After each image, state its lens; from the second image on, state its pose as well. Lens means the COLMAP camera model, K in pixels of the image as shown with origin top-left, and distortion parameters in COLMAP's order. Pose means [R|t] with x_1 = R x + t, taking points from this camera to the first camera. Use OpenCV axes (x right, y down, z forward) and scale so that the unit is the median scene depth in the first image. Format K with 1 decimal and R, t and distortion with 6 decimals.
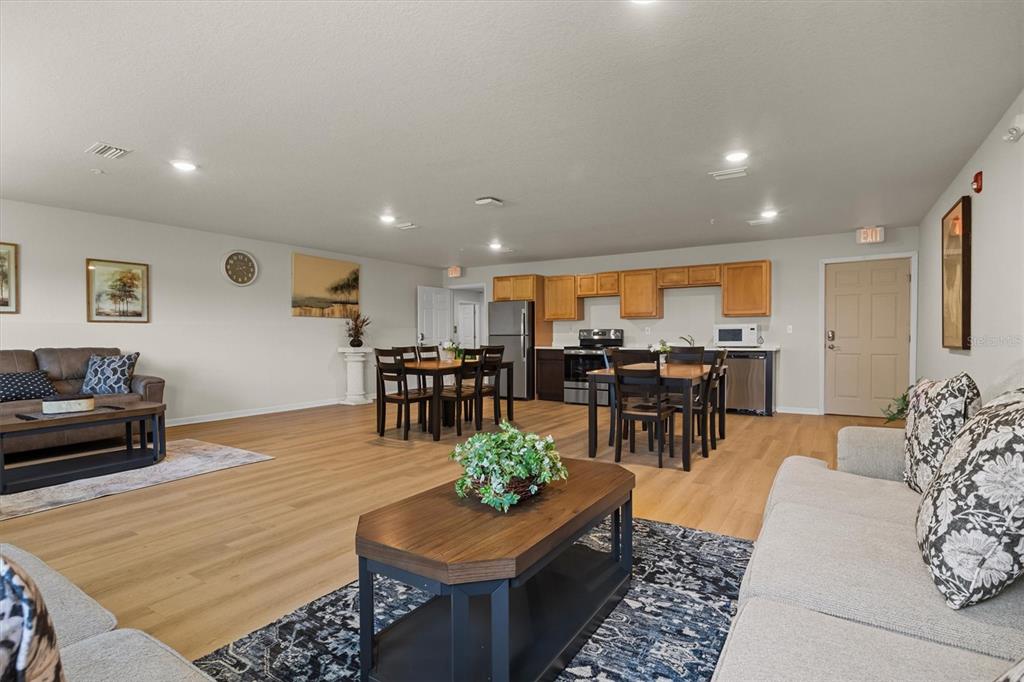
lens RADIAL K [[513.0, 0, 512.2], [0, 513.0, 341.4], [0, 0, 1]] dist [-0.016340, -0.001836]
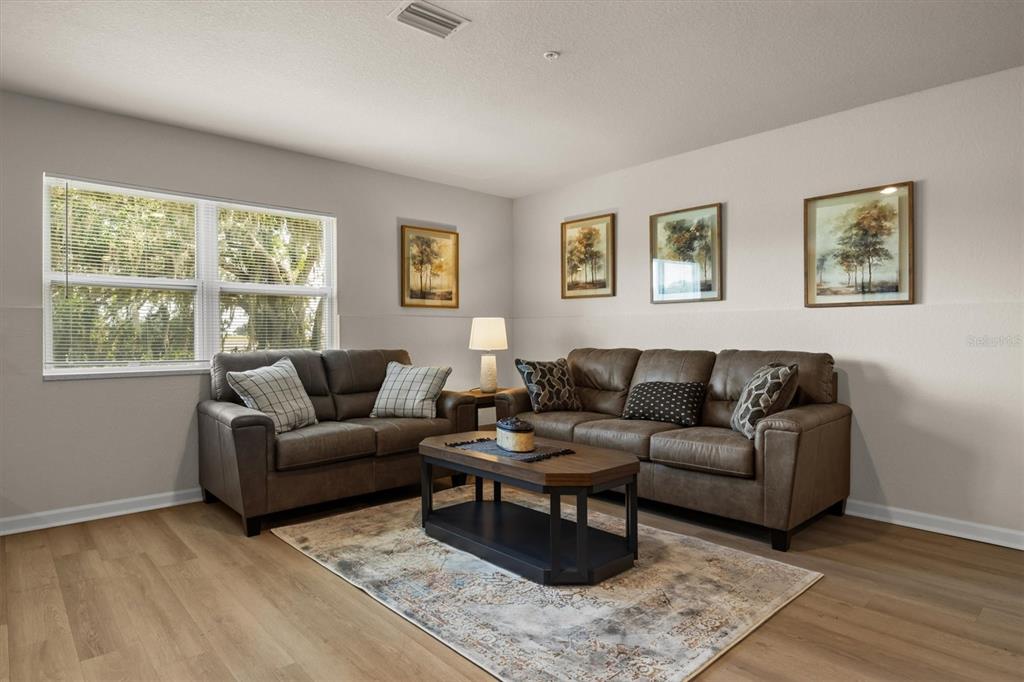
lens RADIAL K [[575.0, 0, 513.1], [0, 575.0, 335.8], [0, 0, 1]] dist [-0.002733, -0.000128]
pose [[-0.257604, 0.009513, -0.966204, -0.101650], [-0.005519, 0.999921, 0.011316, -0.010650], [0.966235, 0.008248, -0.257532, 0.816874]]
